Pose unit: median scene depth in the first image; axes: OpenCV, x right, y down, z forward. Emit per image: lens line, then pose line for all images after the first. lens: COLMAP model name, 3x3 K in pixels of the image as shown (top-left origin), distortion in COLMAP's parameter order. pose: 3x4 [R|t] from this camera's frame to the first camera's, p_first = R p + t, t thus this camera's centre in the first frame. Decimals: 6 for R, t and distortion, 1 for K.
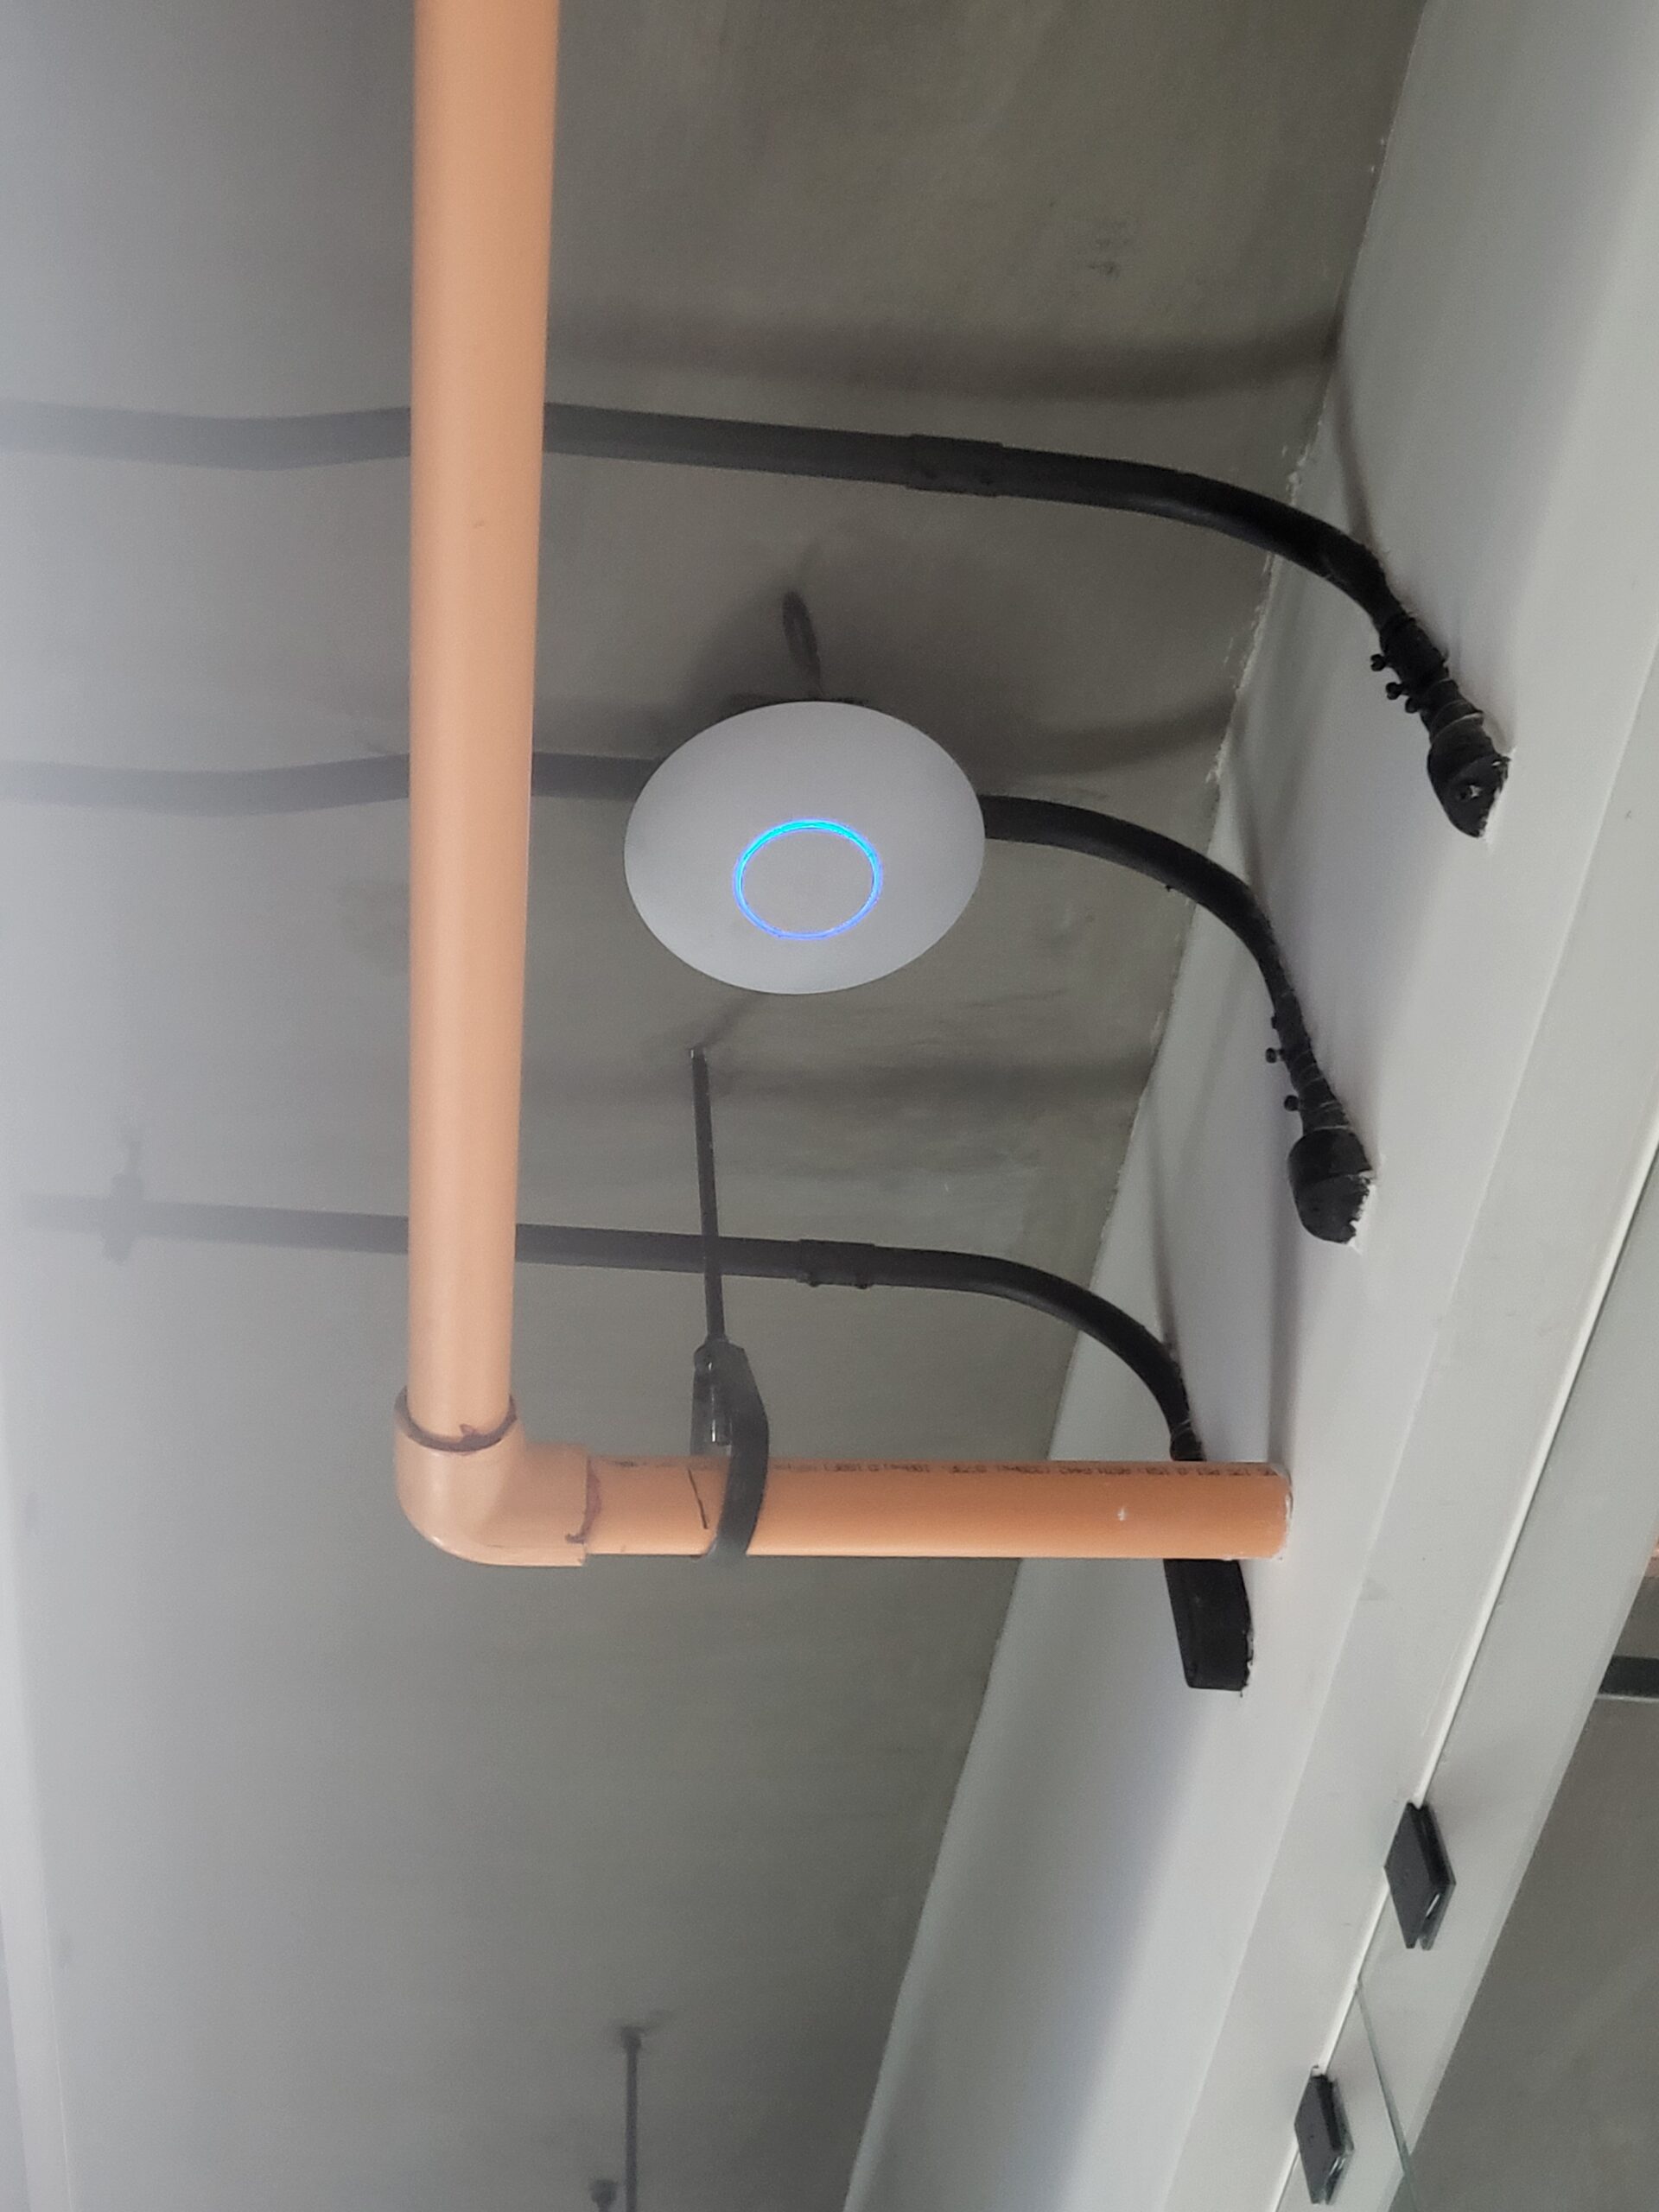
lens RADIAL K [[1668.2, 0, 819.9], [0, 1668.2, 1103.2], [0, 0, 1]] dist [-0.005305, -0.000902]
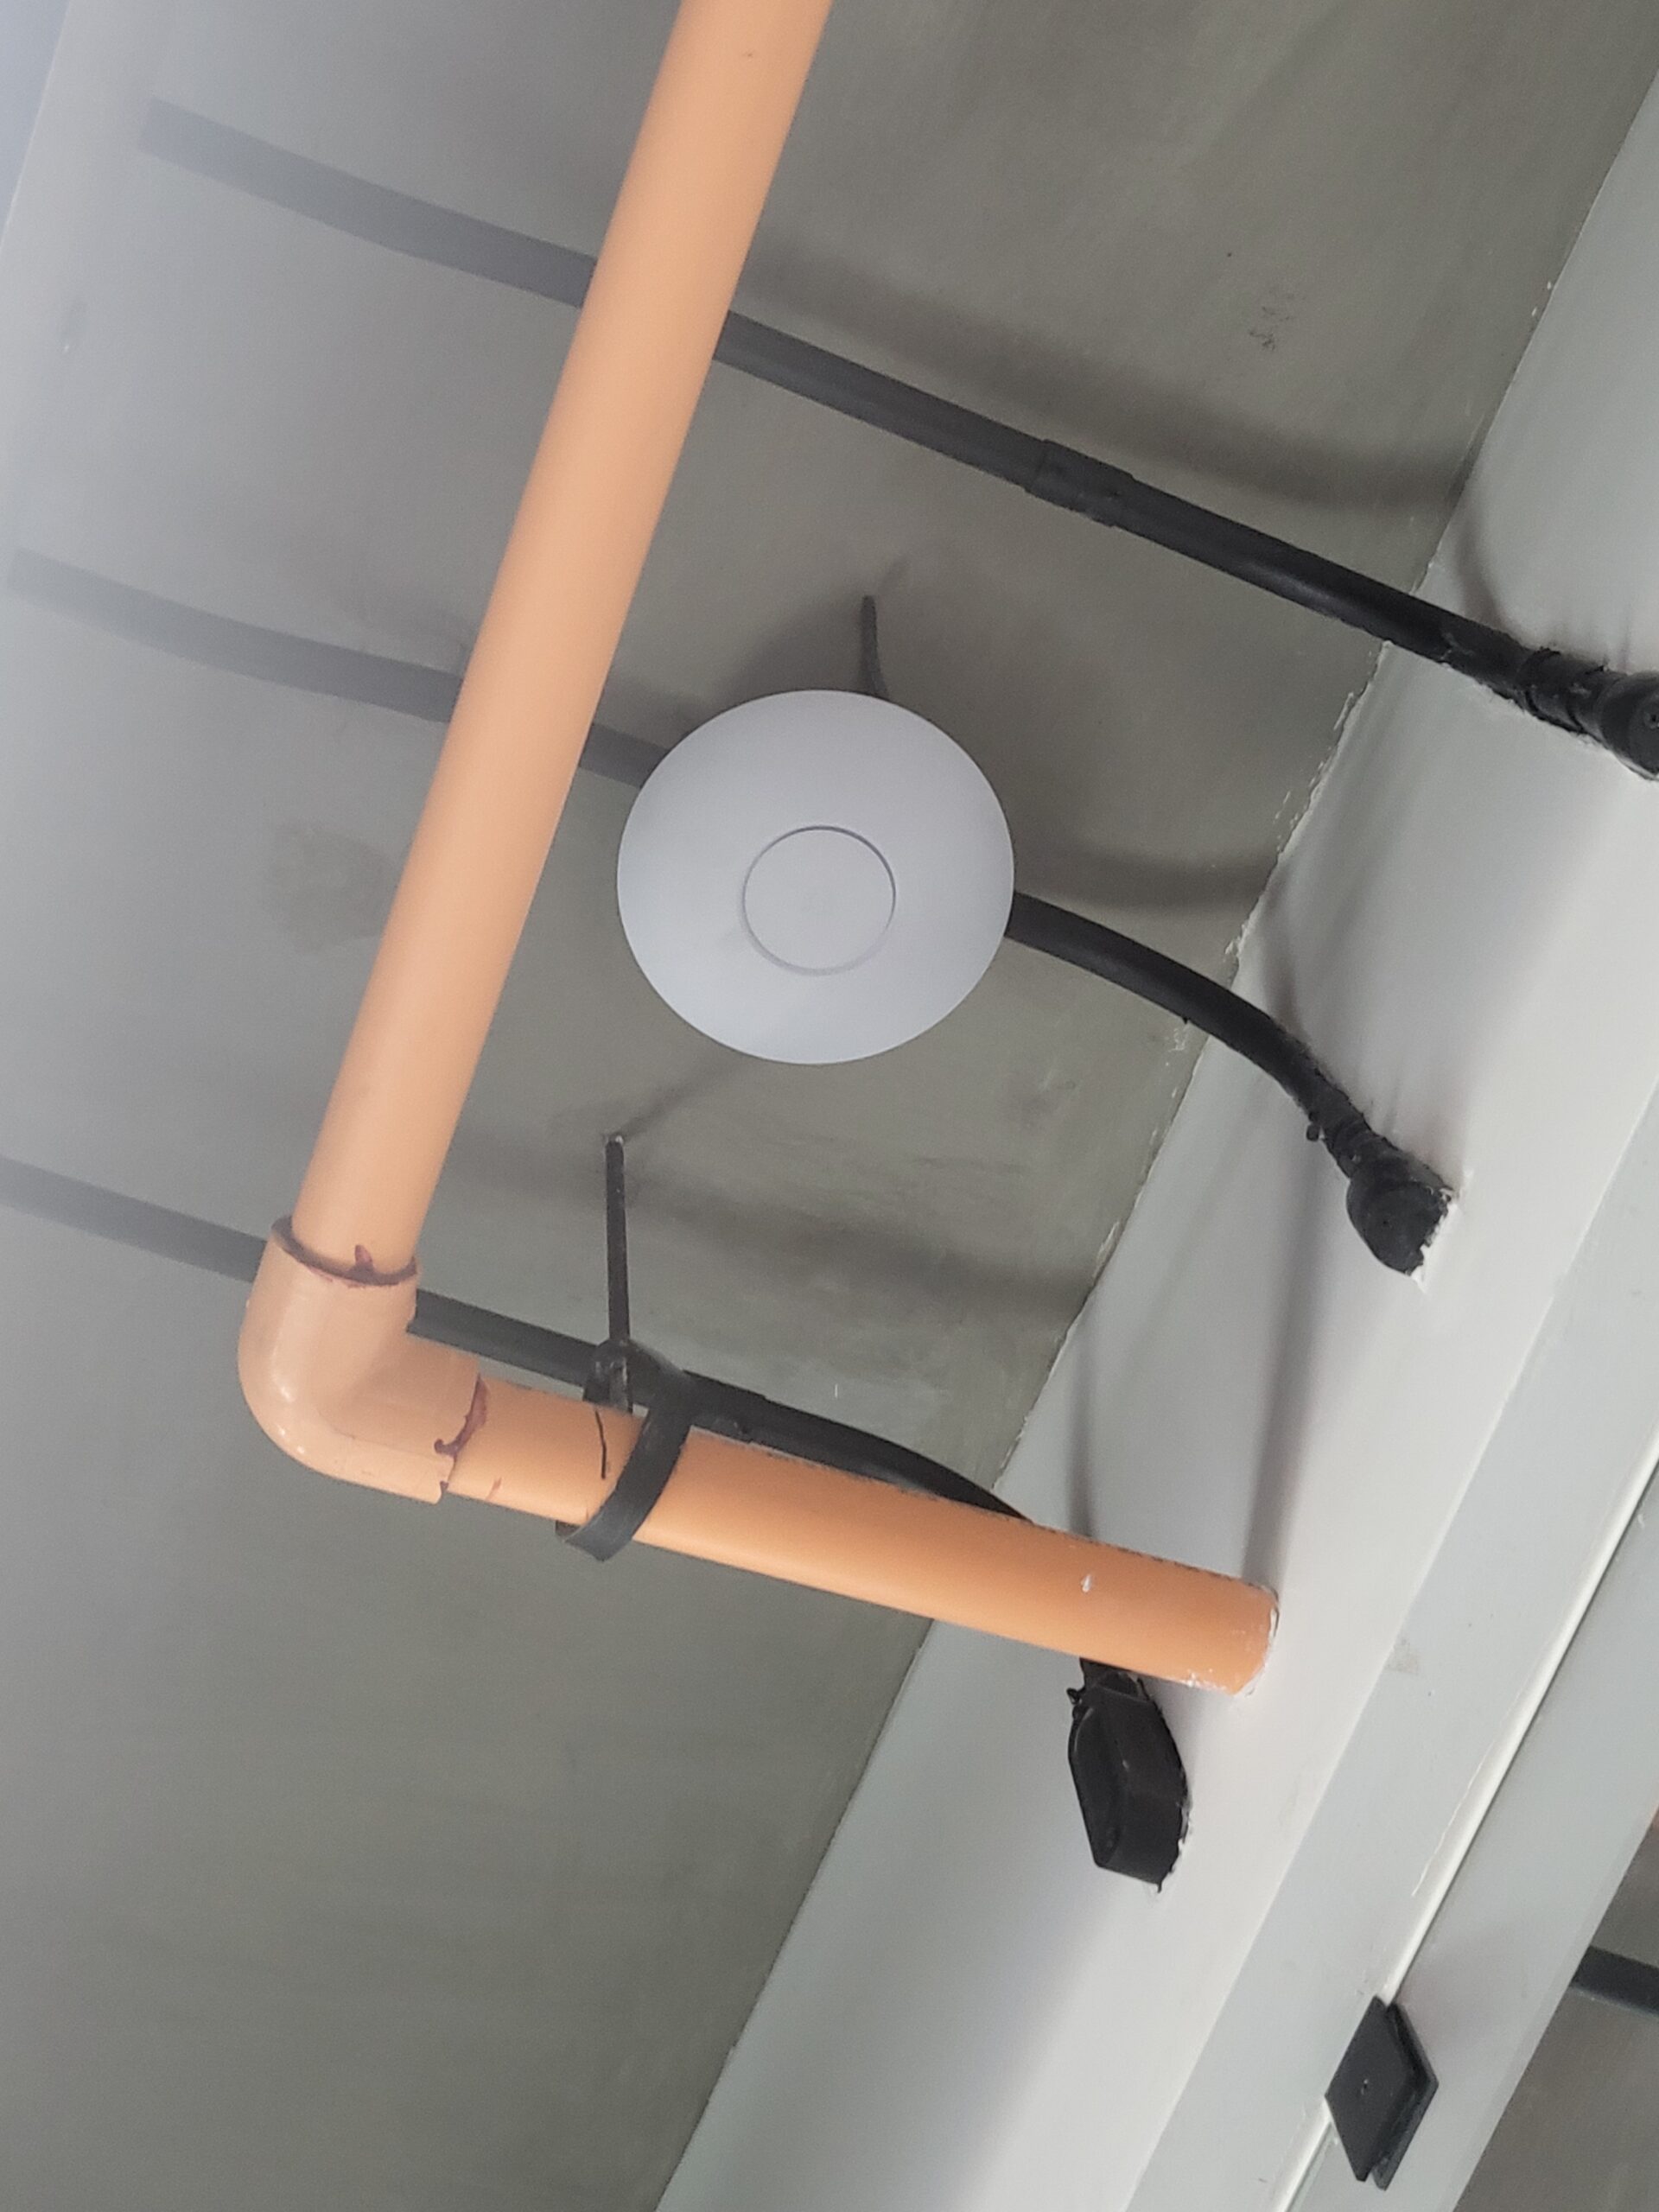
lens RADIAL K [[1800.5, 0, 838.1], [0, 1800.5, 1109.8], [0, 0, 1]] dist [-0.001170, -0.005980]
pose [[0.972062, 0.221027, 0.079010, -0.060207], [-0.198739, 0.954113, -0.223987, 0.234689], [-0.124892, 0.202027, 0.971384, 0.087537]]
